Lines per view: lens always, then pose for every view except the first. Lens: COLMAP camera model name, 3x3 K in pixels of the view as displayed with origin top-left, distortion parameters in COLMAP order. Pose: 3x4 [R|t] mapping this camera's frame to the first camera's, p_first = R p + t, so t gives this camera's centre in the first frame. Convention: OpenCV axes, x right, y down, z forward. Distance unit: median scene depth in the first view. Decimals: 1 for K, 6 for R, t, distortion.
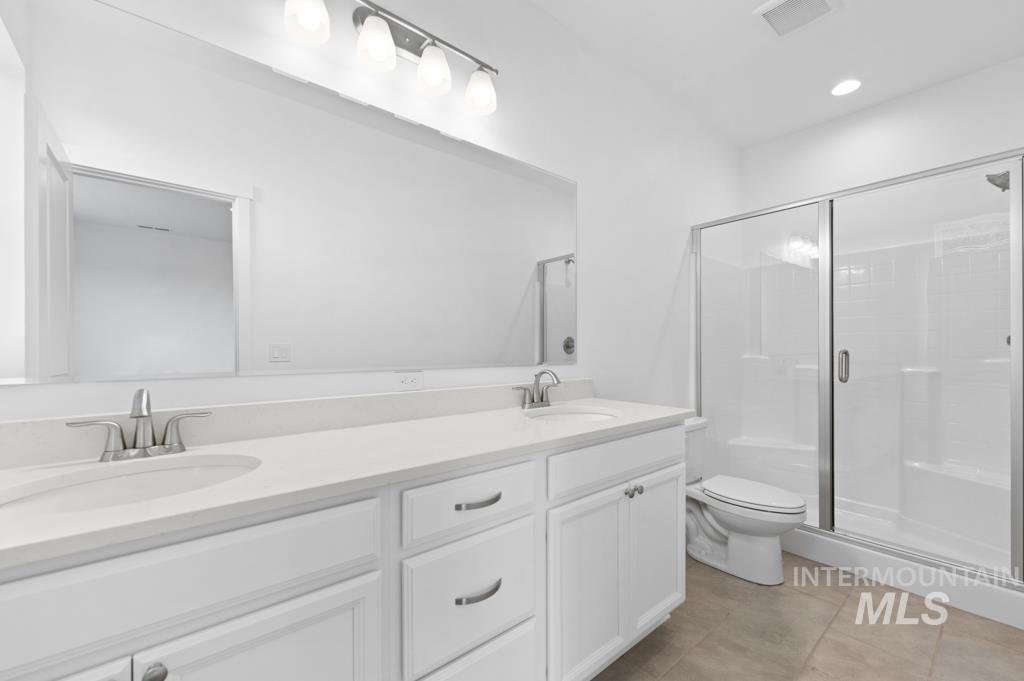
lens RADIAL K [[416.5, 0, 509.8], [0, 416.5, 321.2], [0, 0, 1]] dist [-0.001130, -0.000019]
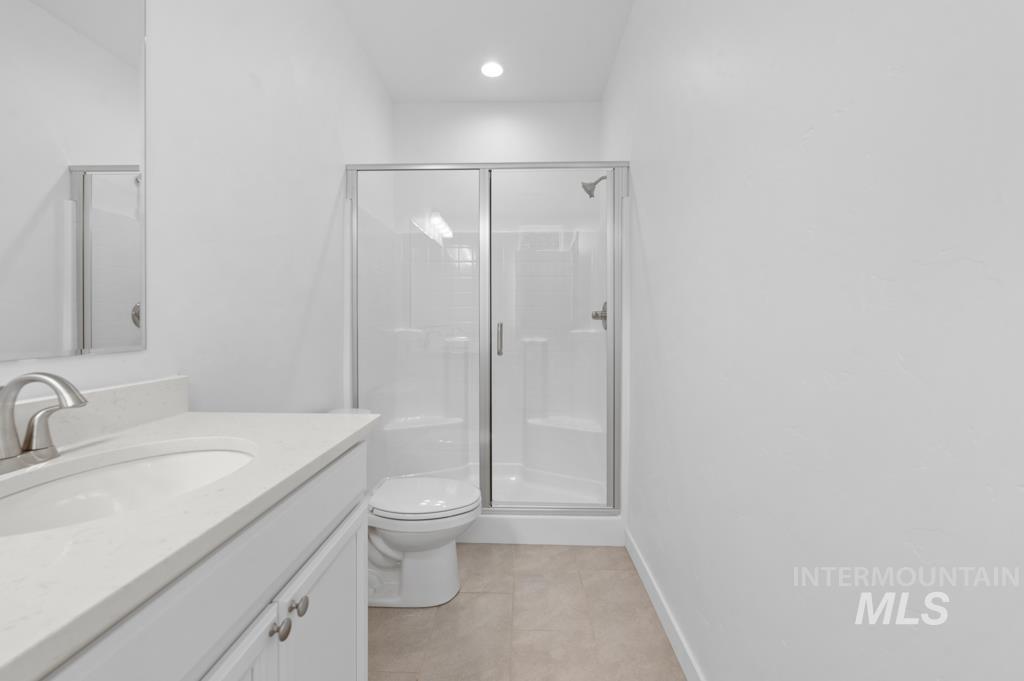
lens RADIAL K [[419.0, 0, 513.4], [0, 419.0, 333.1], [0, 0, 1]] dist [-0.001582, 0.000050]
pose [[0.661246, -0.019135, 0.749925, 0.075612], [-0.051620, 0.996144, 0.070934, 0.023425], [-0.748391, -0.085616, 0.657709, 0.343451]]
